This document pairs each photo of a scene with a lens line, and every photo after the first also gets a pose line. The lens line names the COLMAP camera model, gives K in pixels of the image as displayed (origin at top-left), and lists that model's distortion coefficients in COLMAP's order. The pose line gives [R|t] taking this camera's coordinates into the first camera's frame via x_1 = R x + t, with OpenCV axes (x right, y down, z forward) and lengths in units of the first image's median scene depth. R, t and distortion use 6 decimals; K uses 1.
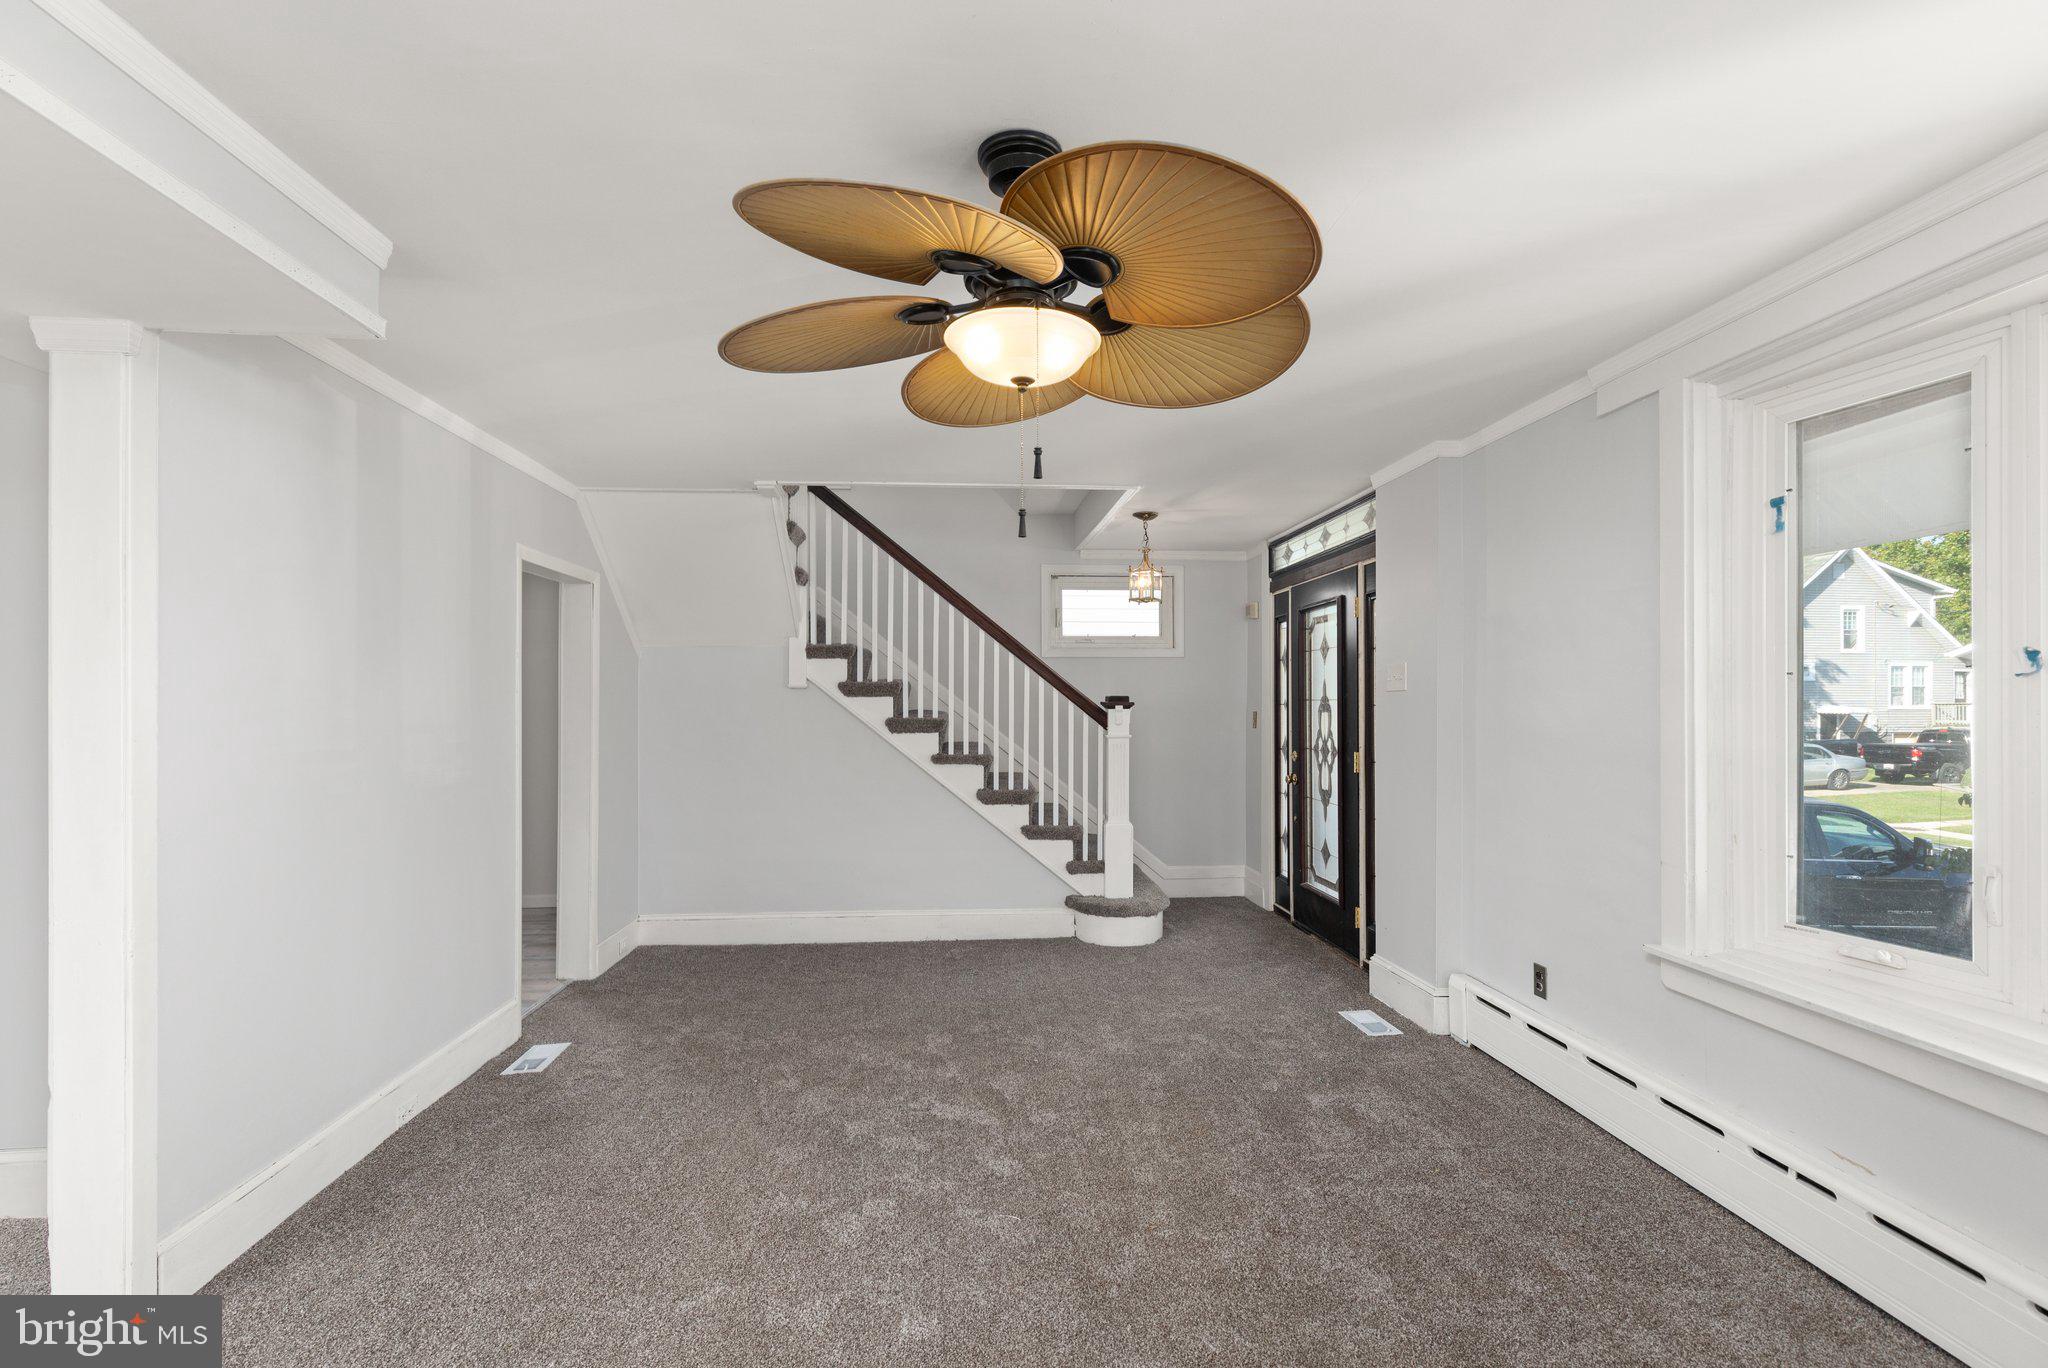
lens RADIAL K [[928.3, 0, 1006.9], [0, 928.3, 700.8], [0, 0, 1]] dist [0.002523, 0.000208]
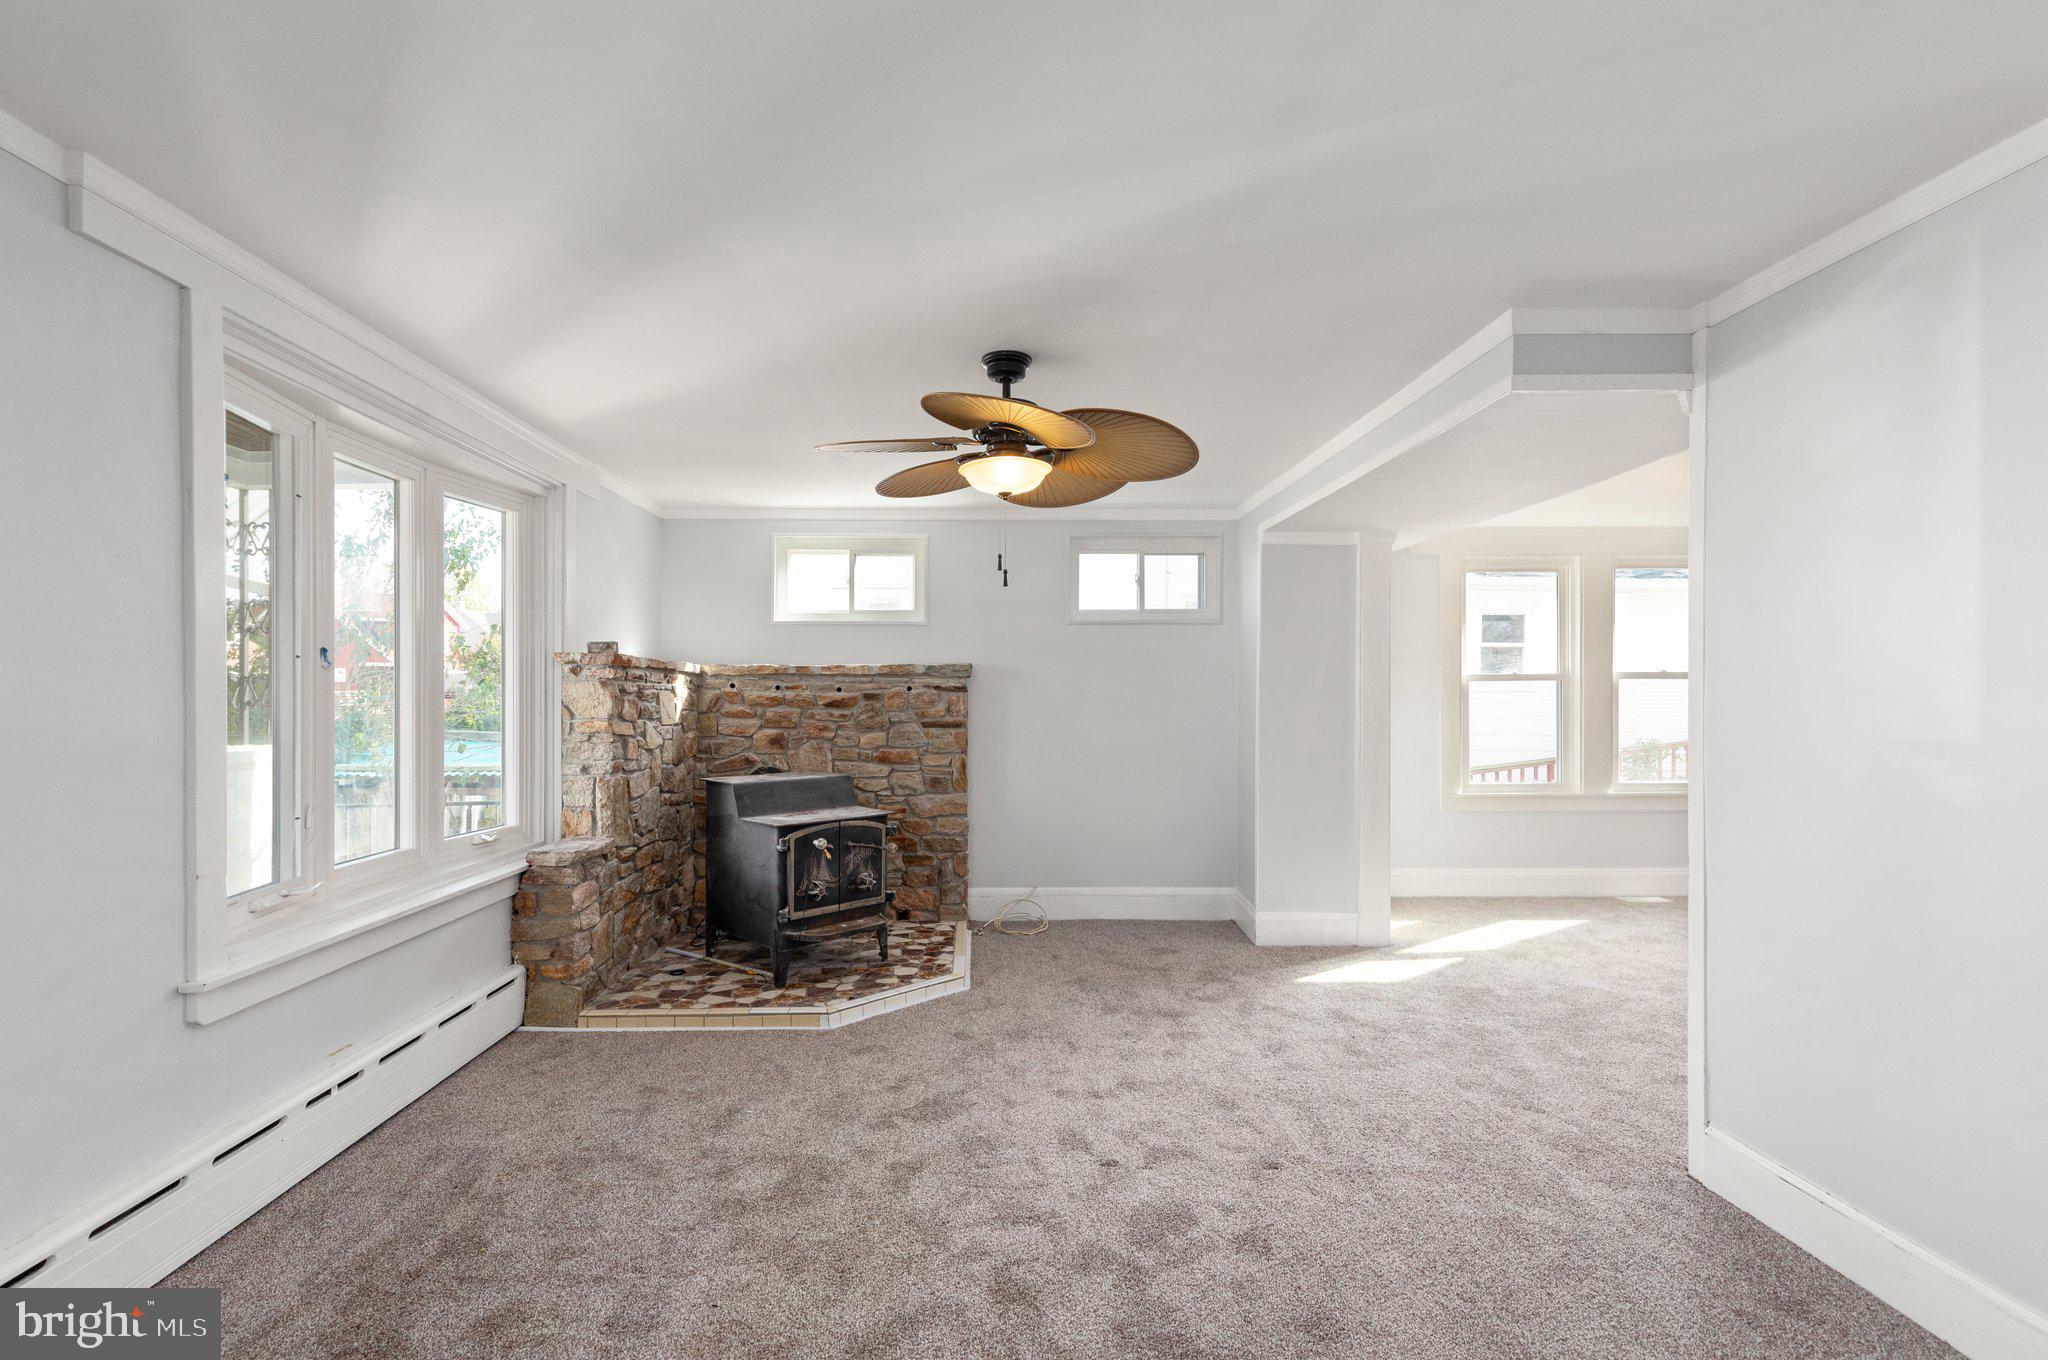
lens RADIAL K [[928.3, 0, 1006.9], [0, 928.3, 696.8], [0, 0, 1]] dist [0.002523, 0.000208]
pose [[-0.999448, 0.001933, 0.033151, -0.032653], [0.001706, 0.999975, -0.006868, 0.027563], [-0.033163, -0.006808, -0.999427, 2.114006]]
